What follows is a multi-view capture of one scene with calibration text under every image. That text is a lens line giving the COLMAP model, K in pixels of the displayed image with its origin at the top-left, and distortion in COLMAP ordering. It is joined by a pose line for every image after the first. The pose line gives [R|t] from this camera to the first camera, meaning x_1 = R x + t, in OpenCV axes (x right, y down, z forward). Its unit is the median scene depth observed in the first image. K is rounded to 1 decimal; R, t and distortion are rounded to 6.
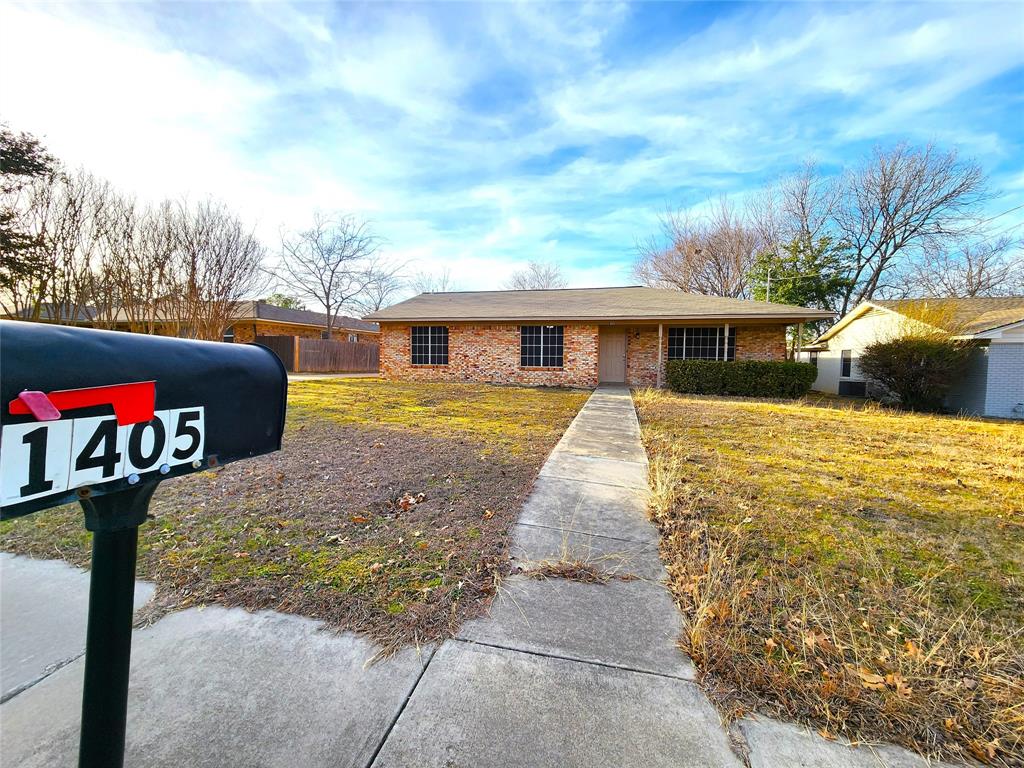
lens RADIAL K [[421.7, 0, 516.7], [0, 421.7, 376.8], [0, 0, 1]] dist [0.001451, 0.000768]
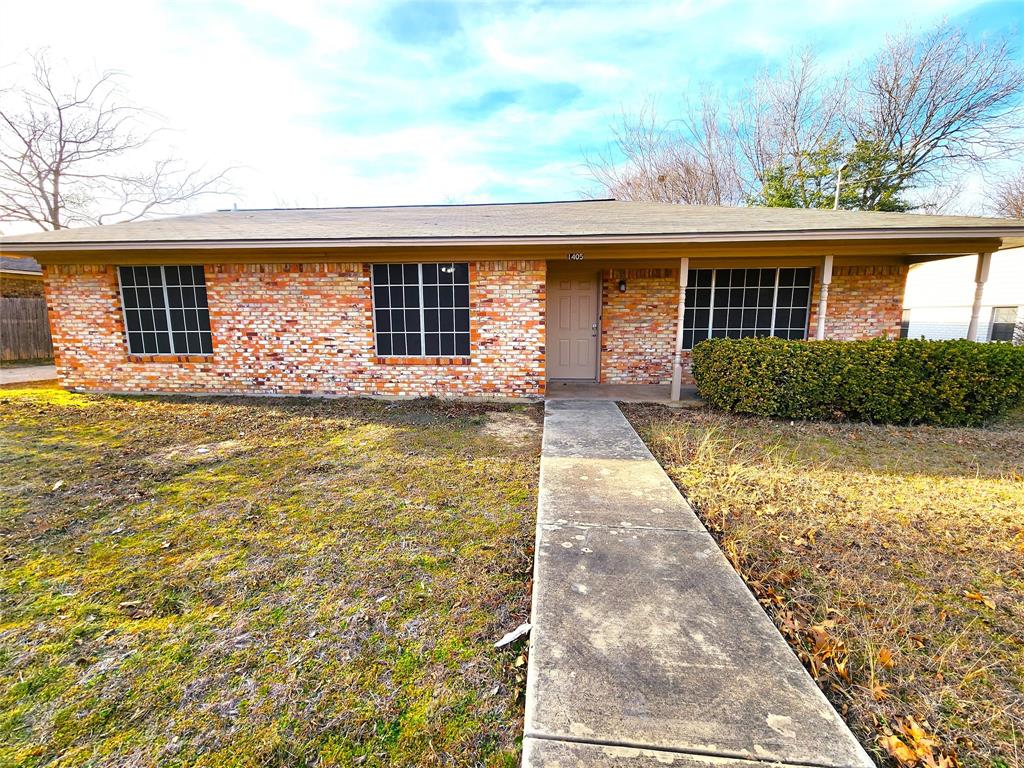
lens RADIAL K [[421.7, 0, 508.1], [0, 421.7, 382.0], [0, 0, 1]] dist [0.001451, 0.000768]
pose [[0.991136, -0.032588, 0.128794, 0.088371], [0.018514, 0.993869, 0.109001, -0.043118], [-0.131556, -0.105650, 0.985663, 0.530999]]
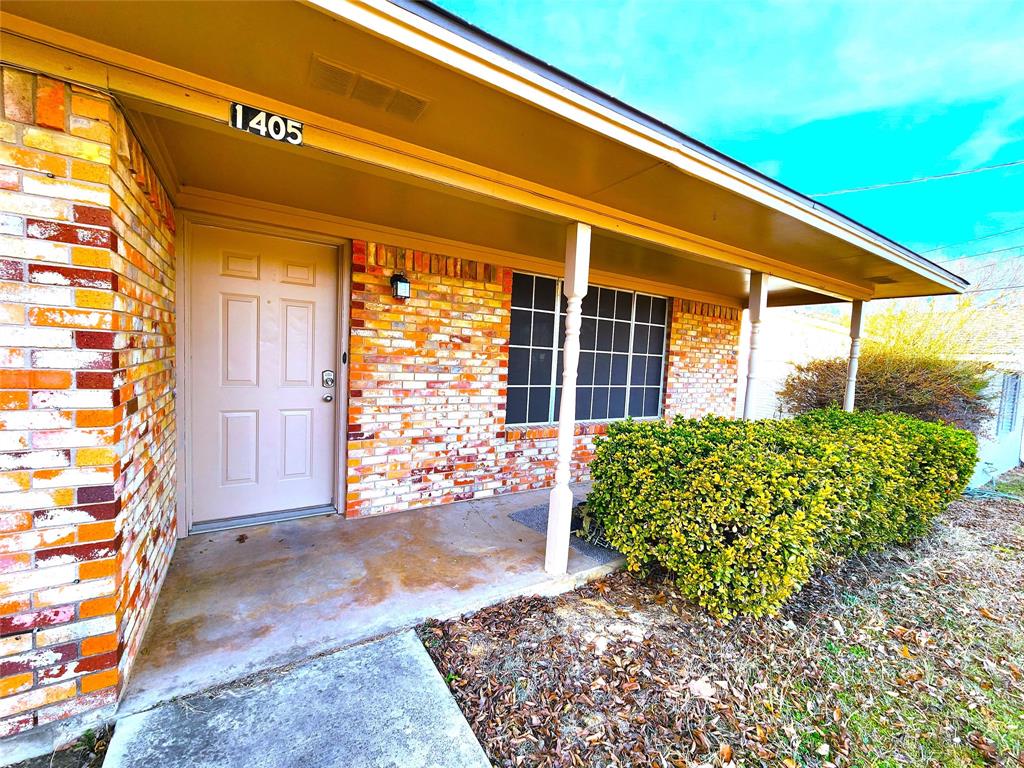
lens RADIAL K [[421.7, 0, 522.5], [0, 421.7, 379.3], [0, 0, 1]] dist [0.001451, 0.000768]
pose [[0.687242, -0.016500, 0.726241, 0.177707], [-0.011651, 0.999363, 0.033730, -0.060213], [-0.726335, -0.031642, 0.686612, 0.824705]]
